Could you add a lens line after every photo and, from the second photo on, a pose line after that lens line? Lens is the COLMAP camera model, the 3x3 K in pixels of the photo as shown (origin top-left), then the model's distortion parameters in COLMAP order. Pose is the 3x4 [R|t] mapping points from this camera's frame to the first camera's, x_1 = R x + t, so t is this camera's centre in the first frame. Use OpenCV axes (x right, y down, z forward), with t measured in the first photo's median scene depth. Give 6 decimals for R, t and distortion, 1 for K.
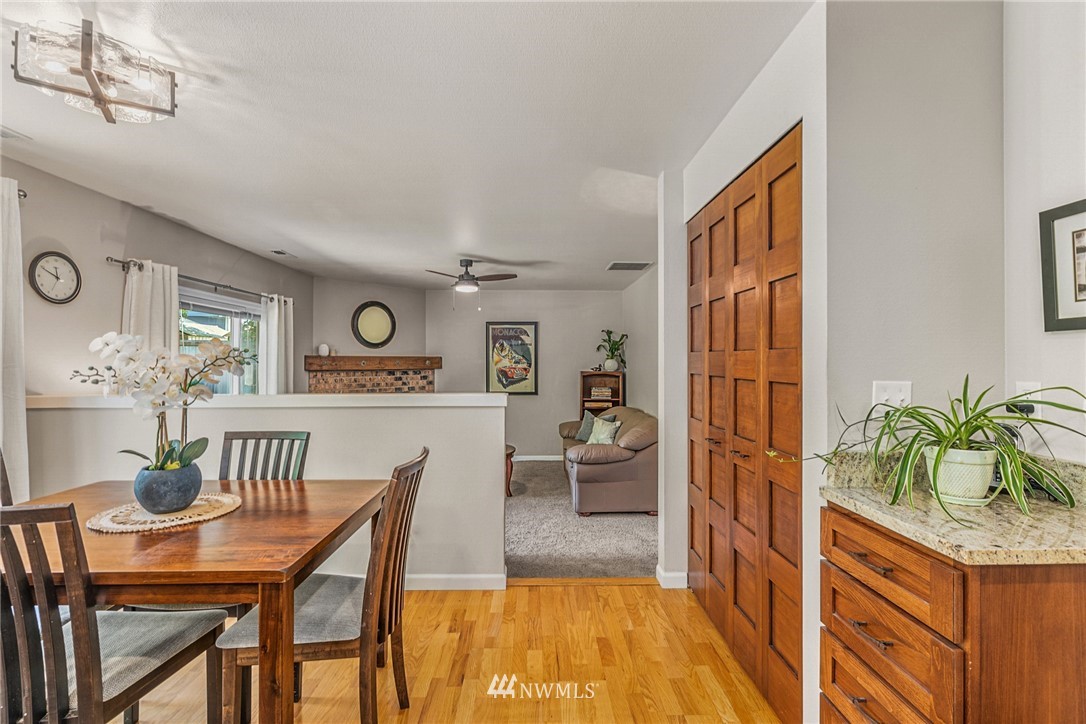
lens RADIAL K [[491.1, 0, 541.7], [0, 491.1, 360.6], [0, 0, 1]] dist [-0.011545, 0.004630]
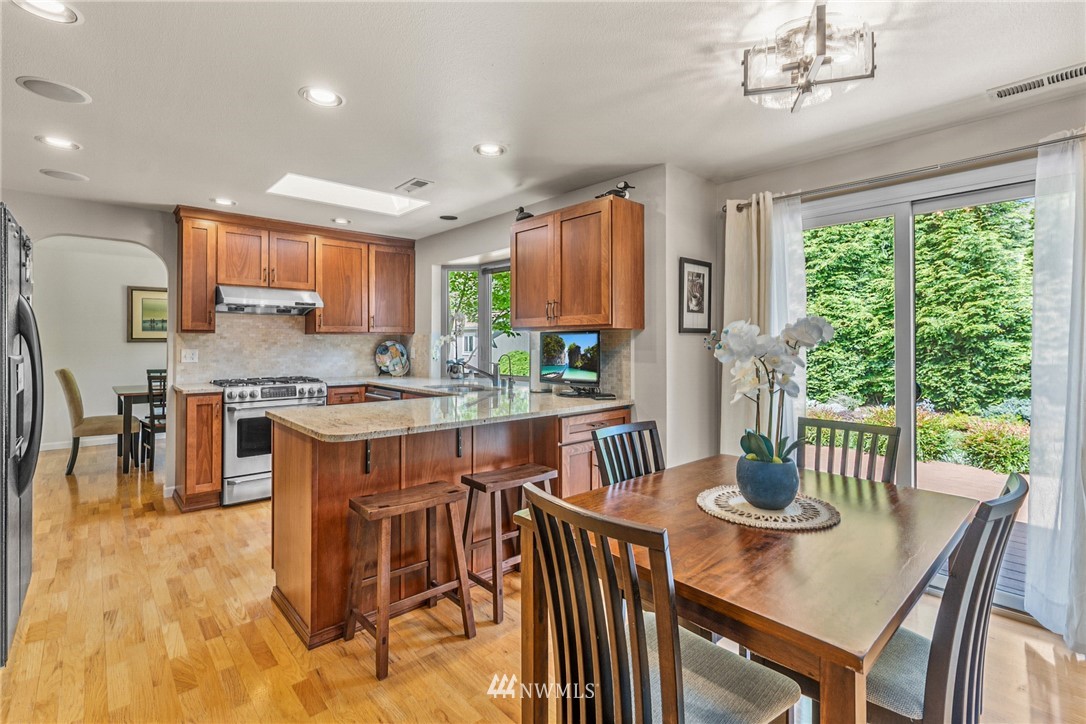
lens RADIAL K [[491.1, 0, 551.0], [0, 491.1, 337.5], [0, 0, 1]] dist [-0.011545, 0.004630]
pose [[-0.745246, -0.007405, -0.666748, 0.040653], [-0.000837, 0.999948, -0.010171, -0.001032], [0.666789, -0.007022, -0.745214, 0.333244]]
